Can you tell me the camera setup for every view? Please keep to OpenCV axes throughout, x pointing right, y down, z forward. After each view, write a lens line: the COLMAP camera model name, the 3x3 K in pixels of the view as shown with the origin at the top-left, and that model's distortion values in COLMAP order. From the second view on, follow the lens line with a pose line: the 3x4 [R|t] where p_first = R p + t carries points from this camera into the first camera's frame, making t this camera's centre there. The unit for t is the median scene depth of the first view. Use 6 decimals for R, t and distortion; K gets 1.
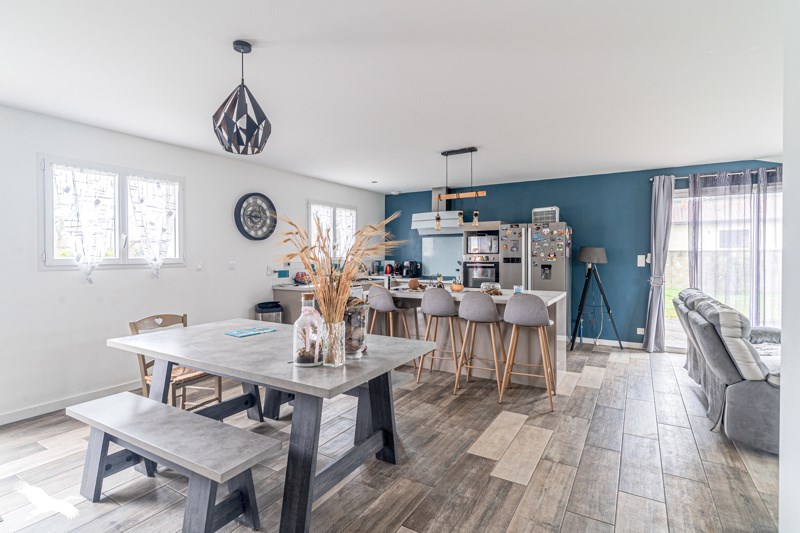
lens RADIAL K [[404.9, 0, 399.3], [0, 404.9, 258.0], [0, 0, 1]] dist [-0.000561, 0.000145]
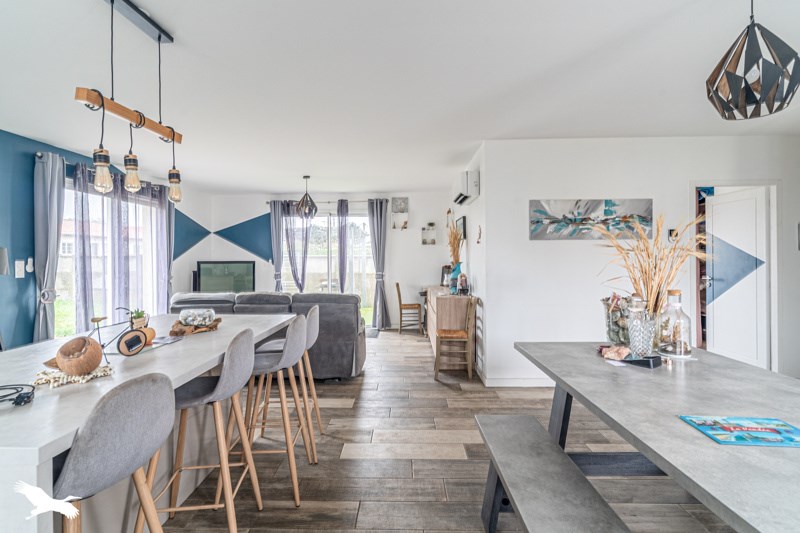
lens RADIAL K [[399.4, 0, 390.4], [0, 399.4, 256.7], [0, 0, 1]] dist [-0.004014, -0.000699]
pose [[-0.489226, 0.005223, 0.872142, -0.299200], [0.015581, 0.999875, 0.002752, -0.006575], [-0.872018, 0.014935, -0.489246, 0.835309]]
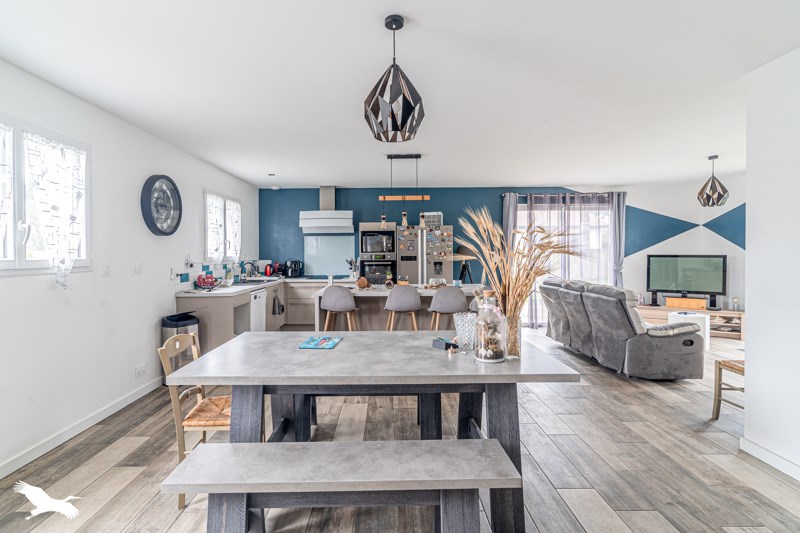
lens RADIAL K [[399.4, 0, 390.4], [0, 399.4, 256.7], [0, 0, 1]] dist [-0.004014, -0.000699]
pose [[0.850936, -0.006900, 0.525223, -0.364870], [0.007722, 0.999970, 0.000626, 0.000069], [-0.525212, 0.003523, 0.850964, 0.105845]]
